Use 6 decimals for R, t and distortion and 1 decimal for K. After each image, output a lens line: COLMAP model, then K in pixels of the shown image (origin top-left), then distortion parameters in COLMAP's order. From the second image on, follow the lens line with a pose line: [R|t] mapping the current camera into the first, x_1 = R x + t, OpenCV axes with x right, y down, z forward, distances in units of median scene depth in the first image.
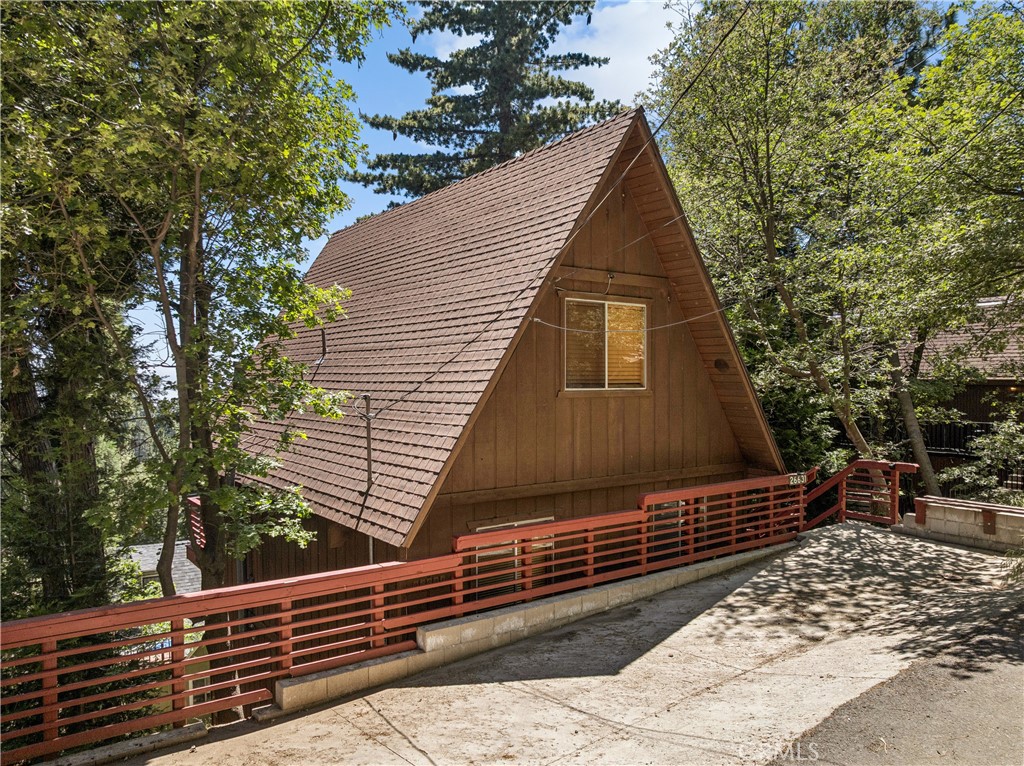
lens RADIAL K [[726.8, 0, 509.2], [0, 726.8, 389.4], [0, 0, 1]] dist [-0.055680, 0.034666]
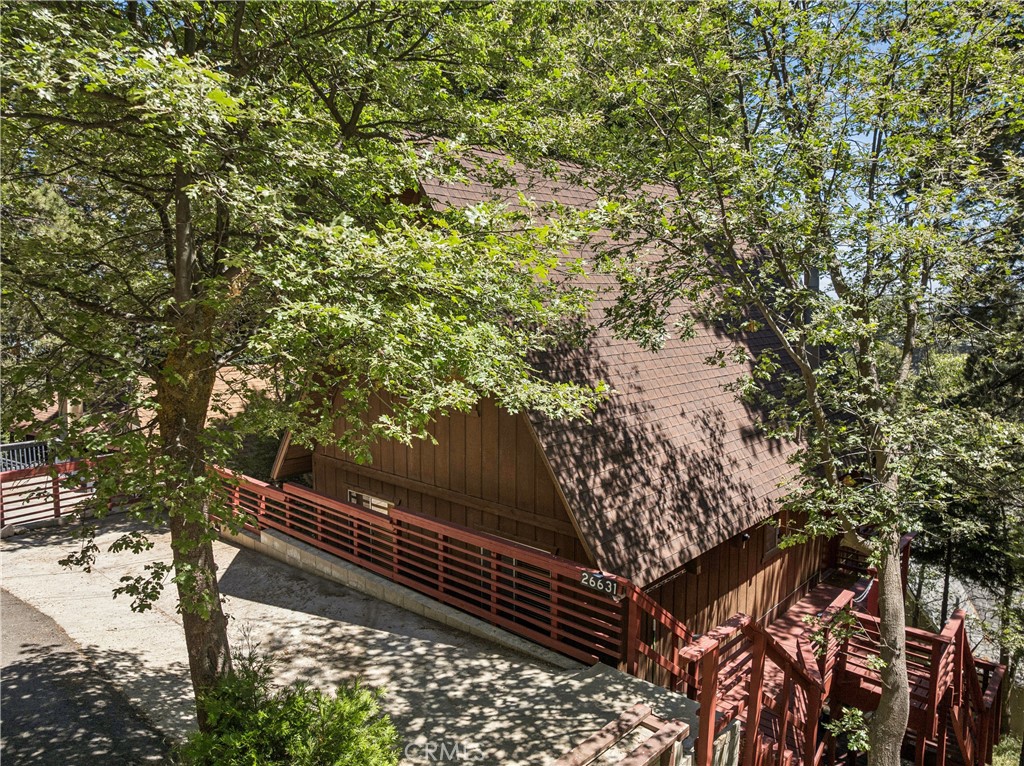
lens RADIAL K [[726.8, 0, 509.2], [0, 726.8, 389.4], [0, 0, 1]] dist [-0.055680, 0.034666]
pose [[0.189280, 0.124689, -0.973974, 1.200589], [-0.016660, 0.992170, 0.123781, -0.153383], [0.981782, -0.007202, 0.189875, 0.959684]]
